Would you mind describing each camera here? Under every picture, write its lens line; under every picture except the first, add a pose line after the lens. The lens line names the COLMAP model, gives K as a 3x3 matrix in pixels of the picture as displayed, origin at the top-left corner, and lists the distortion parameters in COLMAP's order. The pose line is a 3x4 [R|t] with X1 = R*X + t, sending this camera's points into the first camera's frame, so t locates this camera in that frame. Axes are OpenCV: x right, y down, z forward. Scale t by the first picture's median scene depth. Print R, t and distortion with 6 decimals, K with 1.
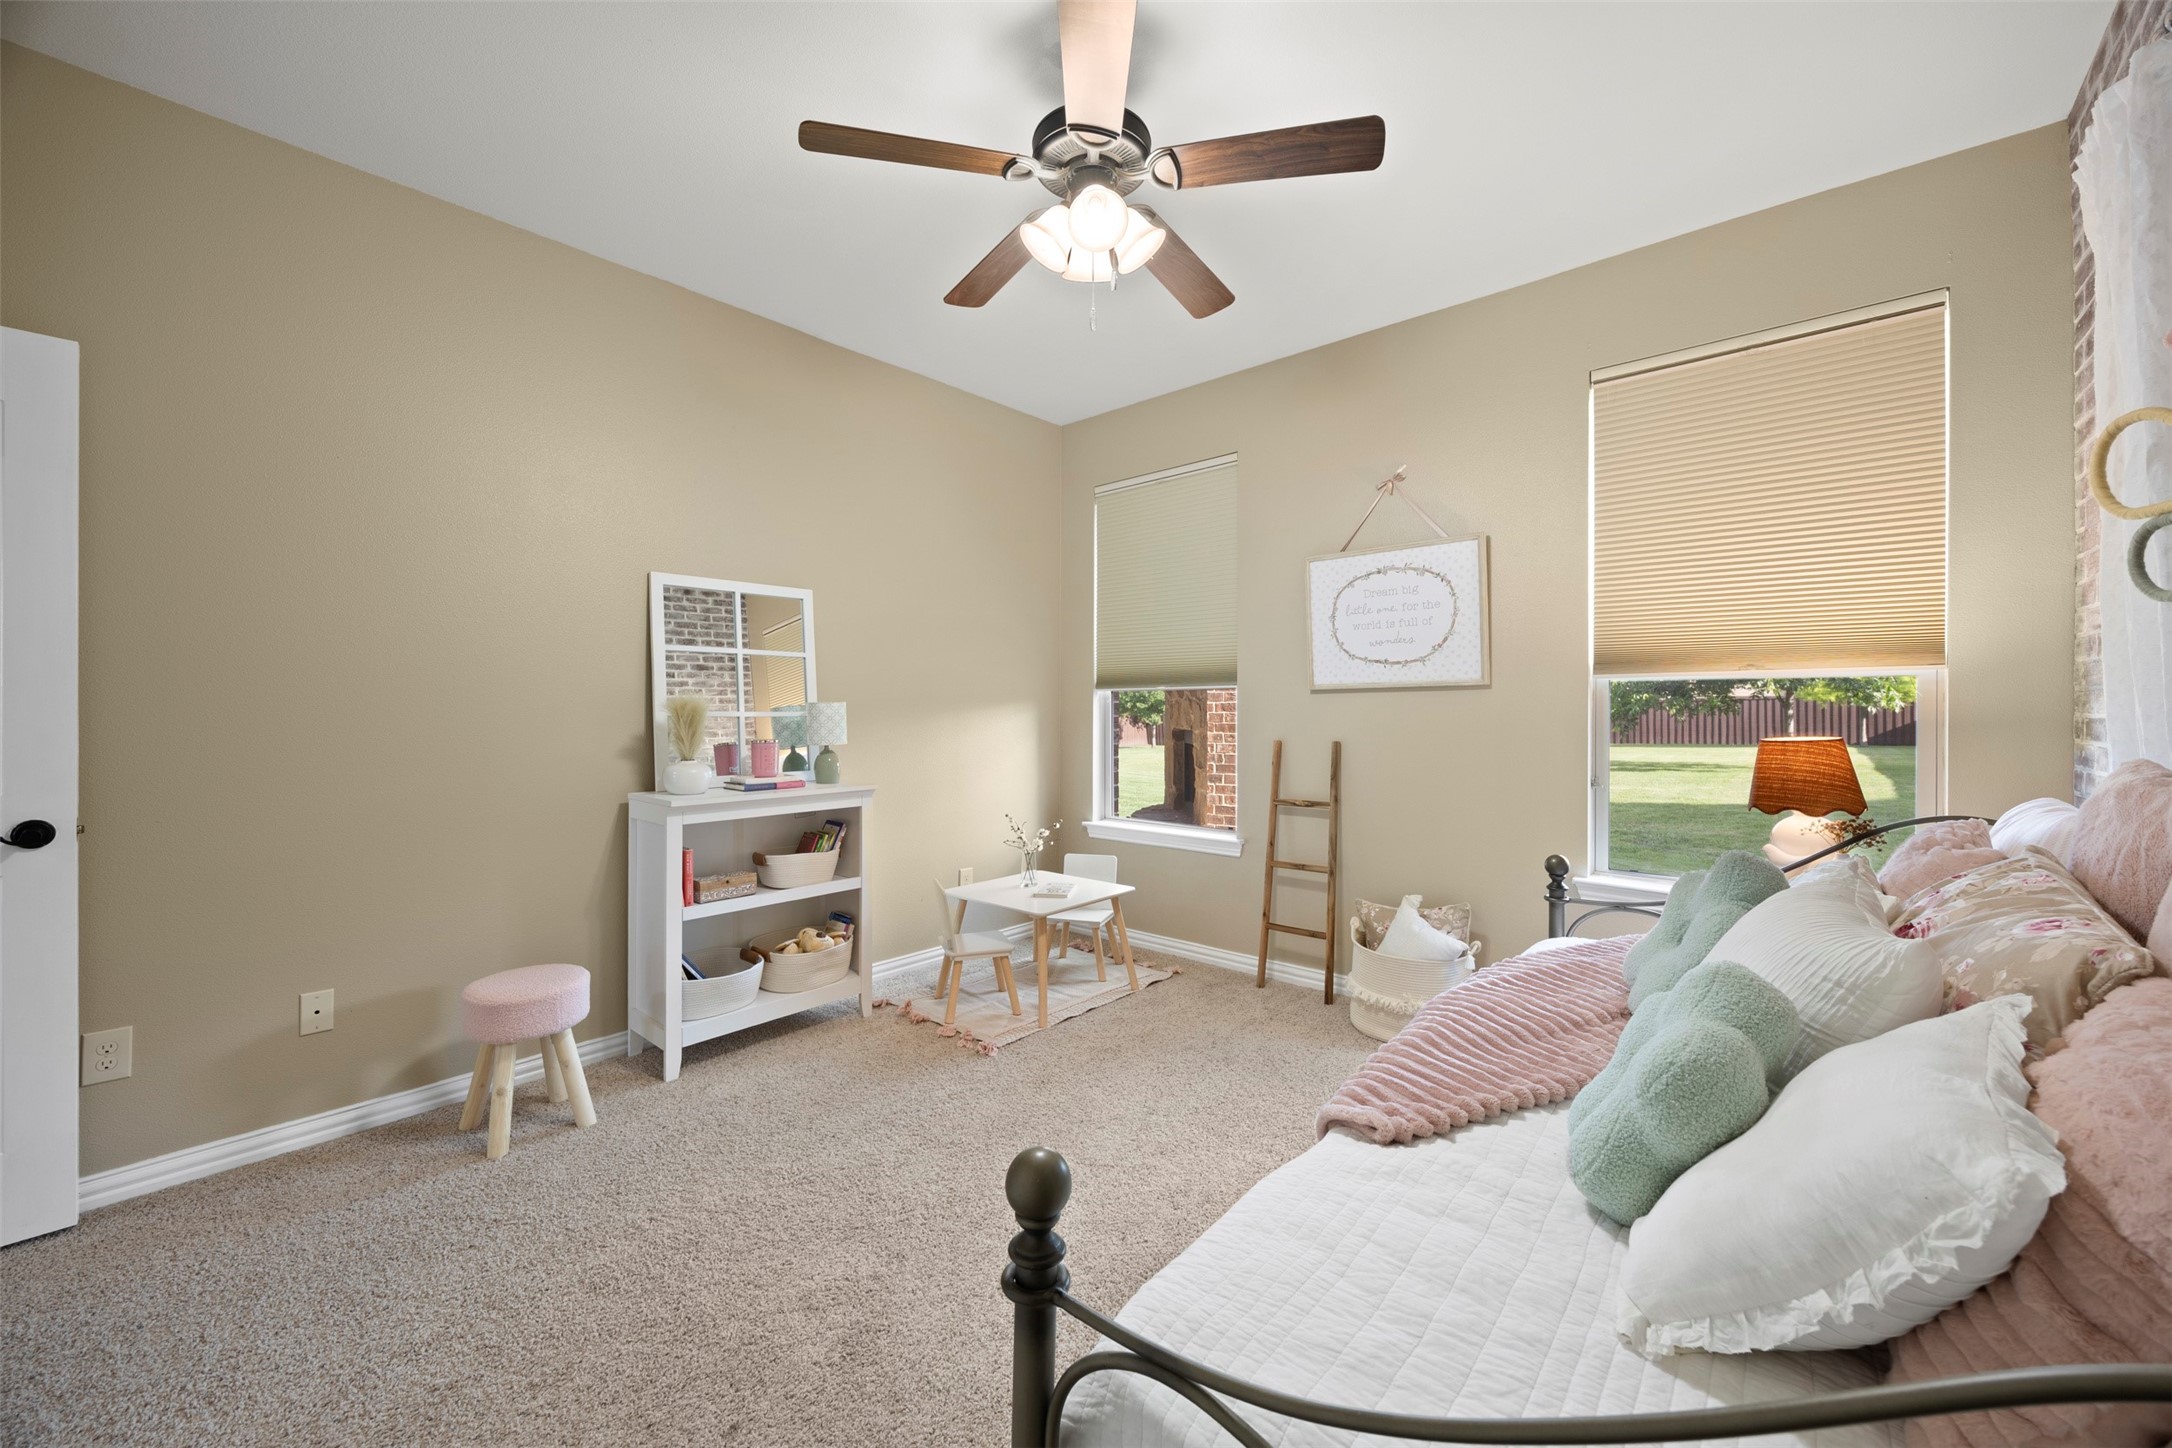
lens RADIAL K [[831.2, 0, 1090.4], [0, 831.2, 711.2], [0, 0, 1]] dist [-0.000197, -0.000329]
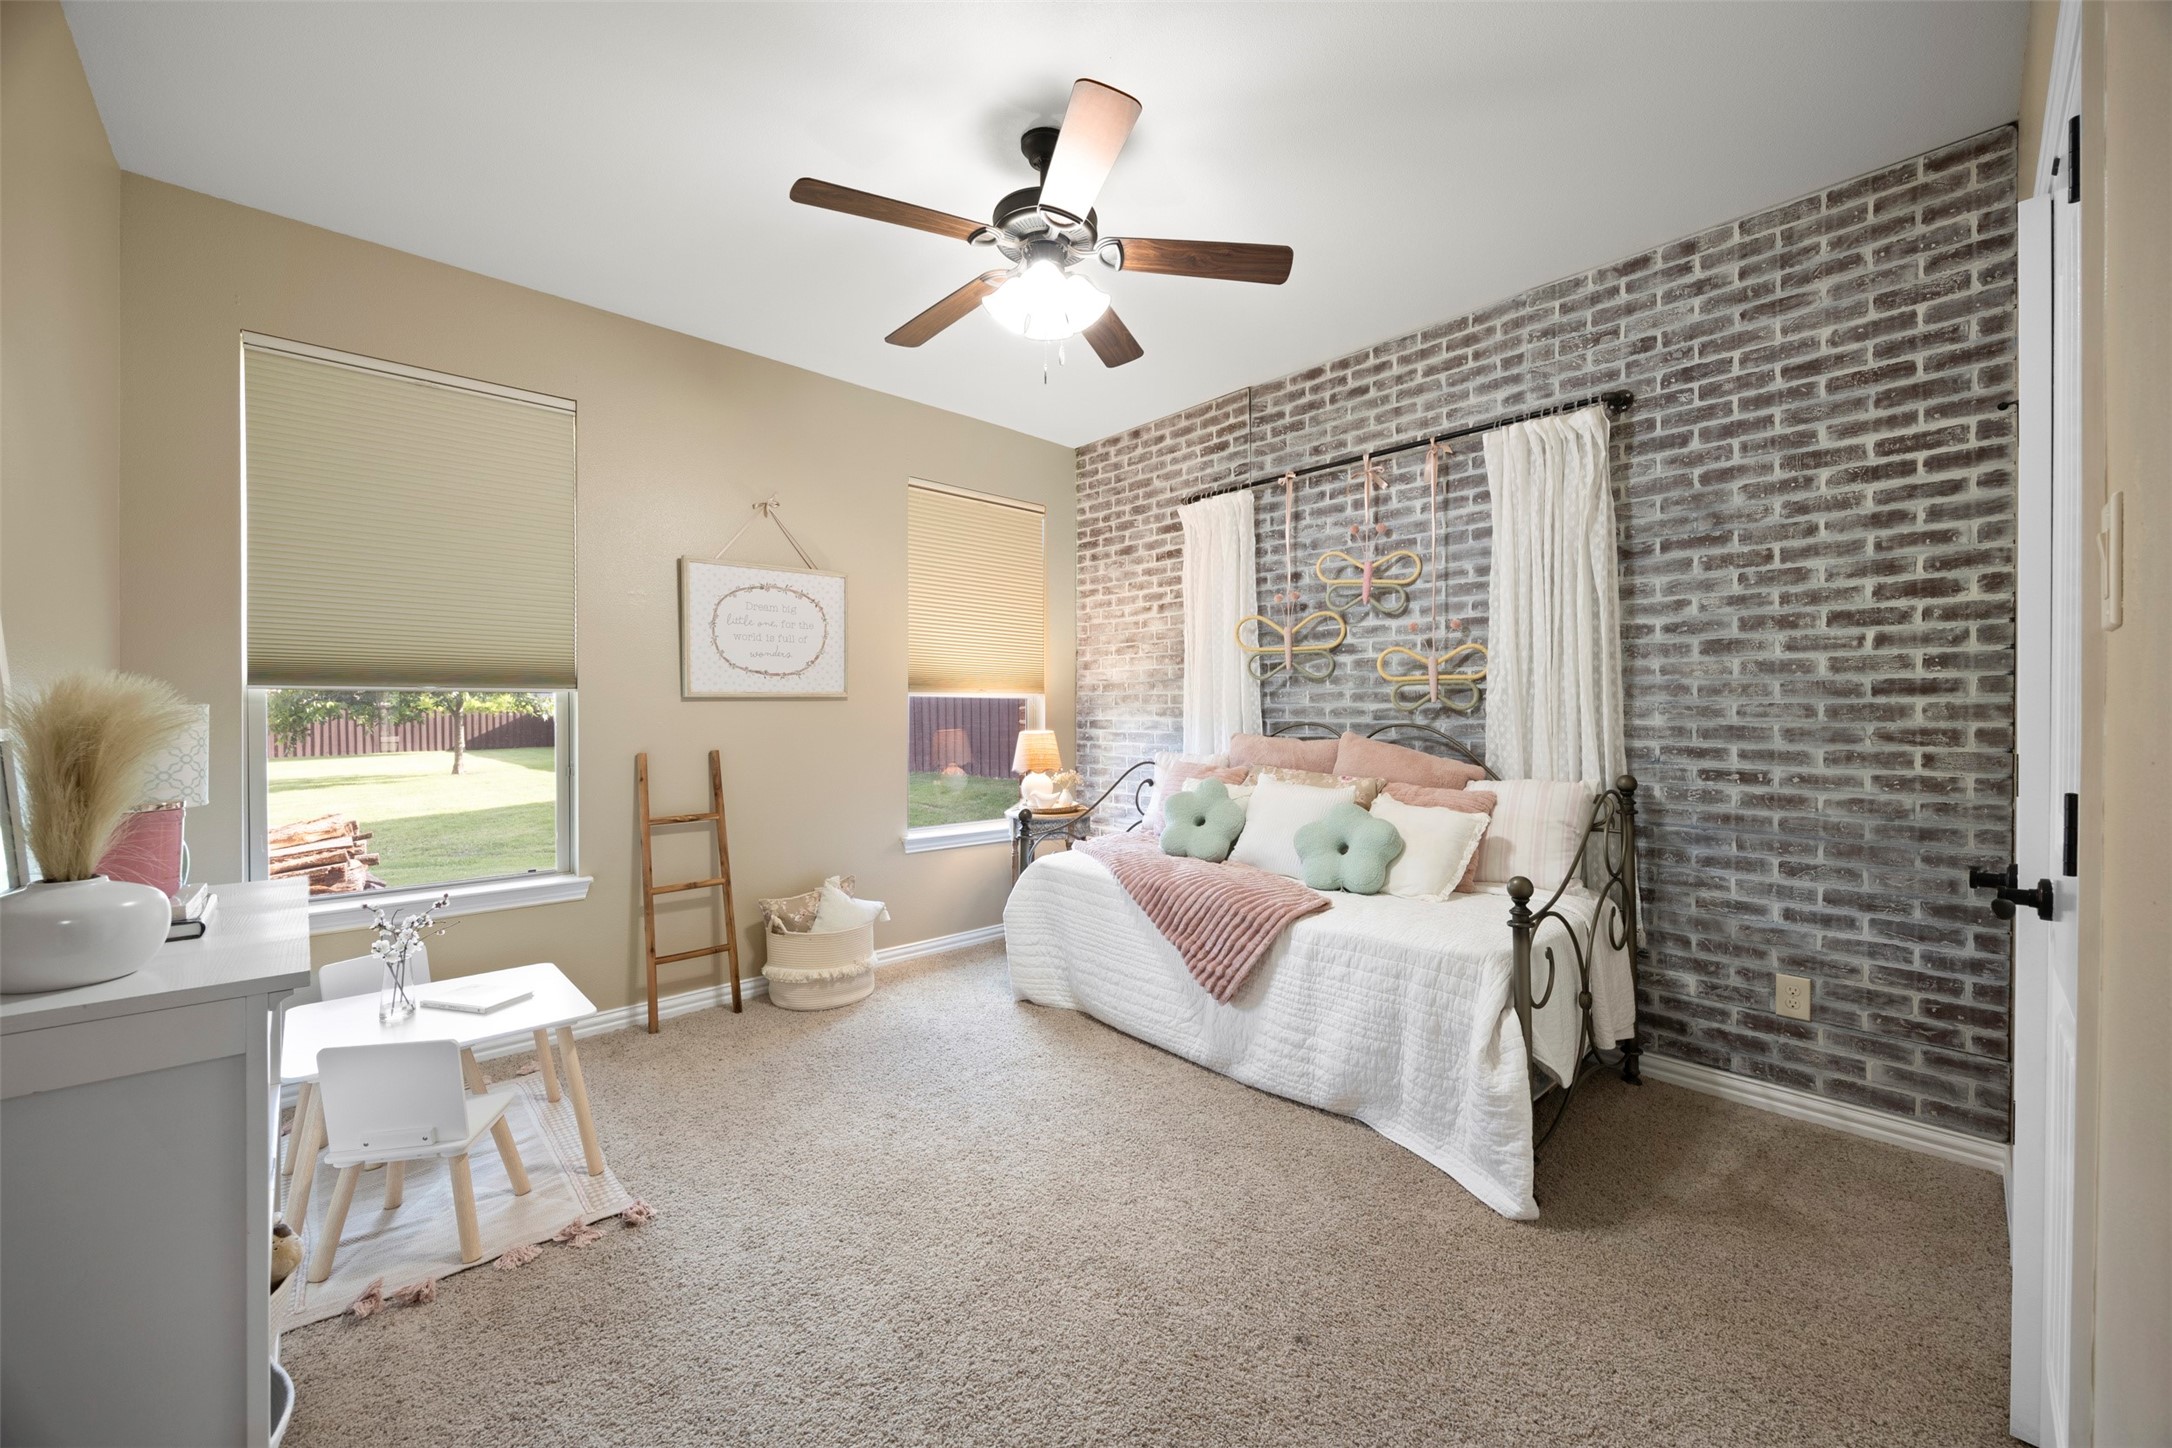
lens RADIAL K [[831.2, 0, 1090.4], [0, 831.2, 711.2], [0, 0, 1]] dist [-0.000197, -0.000329]
pose [[0.097449, 0.002278, 0.995238, -0.654400], [0.008176, 0.999962, -0.003089, -0.003200], [-0.995207, 0.008438, 0.097427, 0.471209]]
